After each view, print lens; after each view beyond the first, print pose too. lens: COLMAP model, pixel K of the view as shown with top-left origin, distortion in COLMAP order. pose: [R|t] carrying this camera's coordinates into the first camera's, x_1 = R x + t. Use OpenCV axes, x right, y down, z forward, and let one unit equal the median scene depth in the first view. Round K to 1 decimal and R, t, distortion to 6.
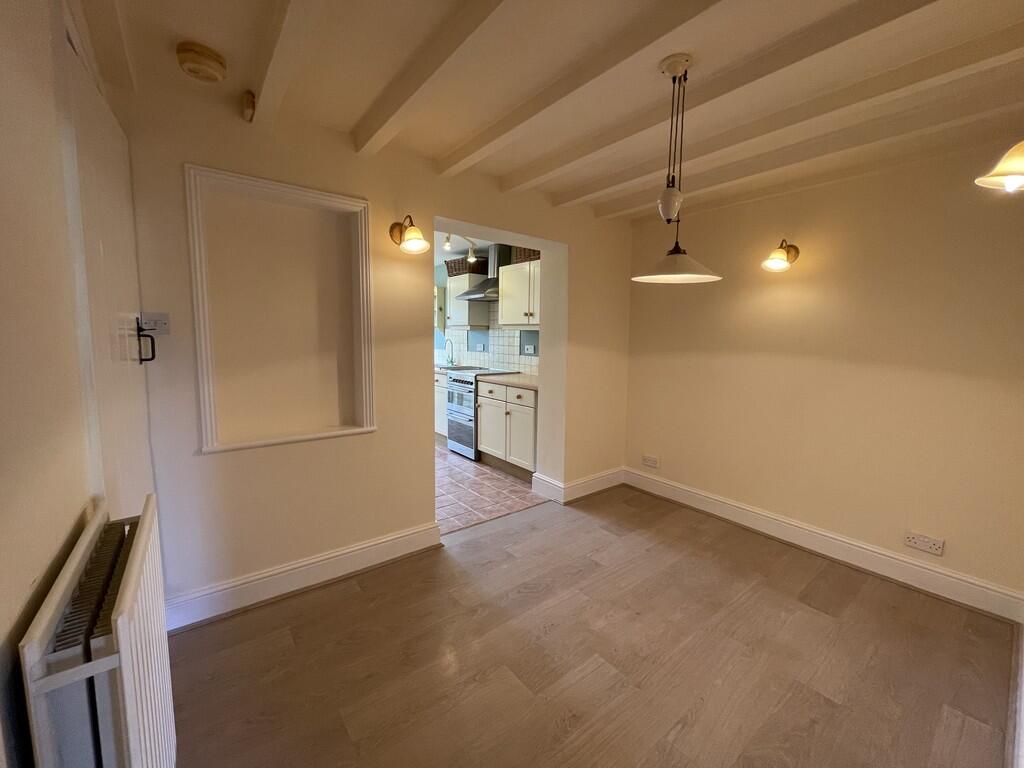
lens RADIAL K [[416.3, 0, 514.1], [0, 416.3, 381.8], [0, 0, 1]] dist [-0.003540, -0.000293]
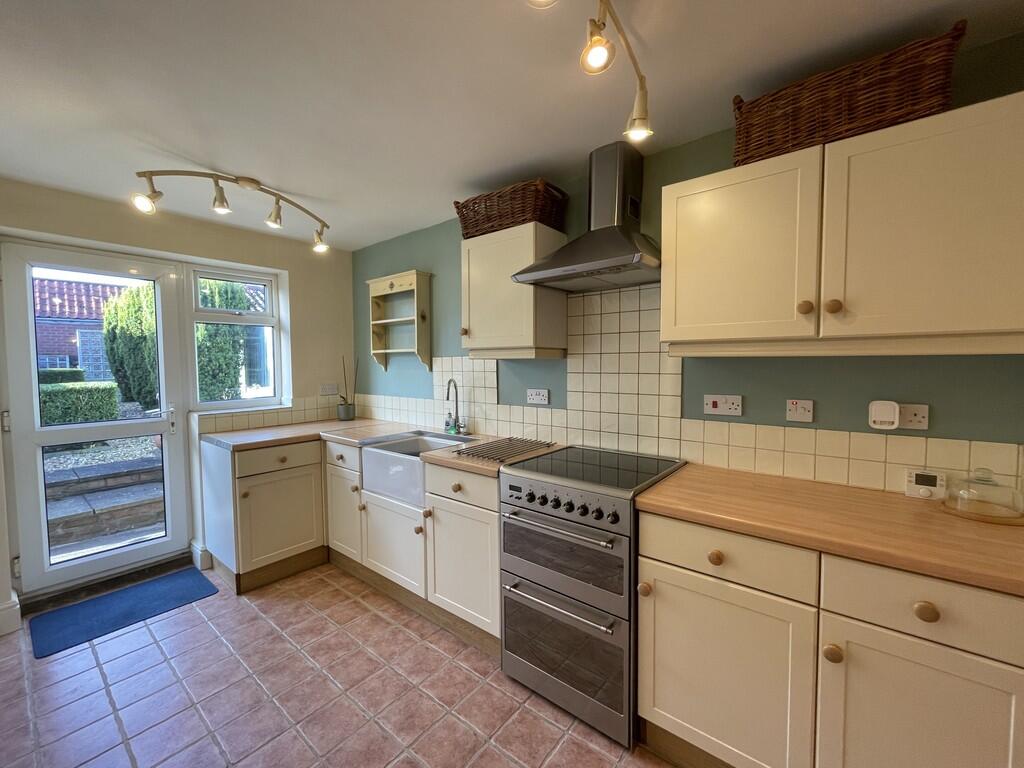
lens RADIAL K [[416.3, 0, 509.8], [0, 416.3, 384.3], [0, 0, 1]] dist [-0.003540, -0.000293]
pose [[0.976142, -0.033536, 0.214529, -0.216323], [0.045909, 0.997541, -0.052954, -0.076716], [-0.212226, 0.061540, 0.975281, 0.590322]]
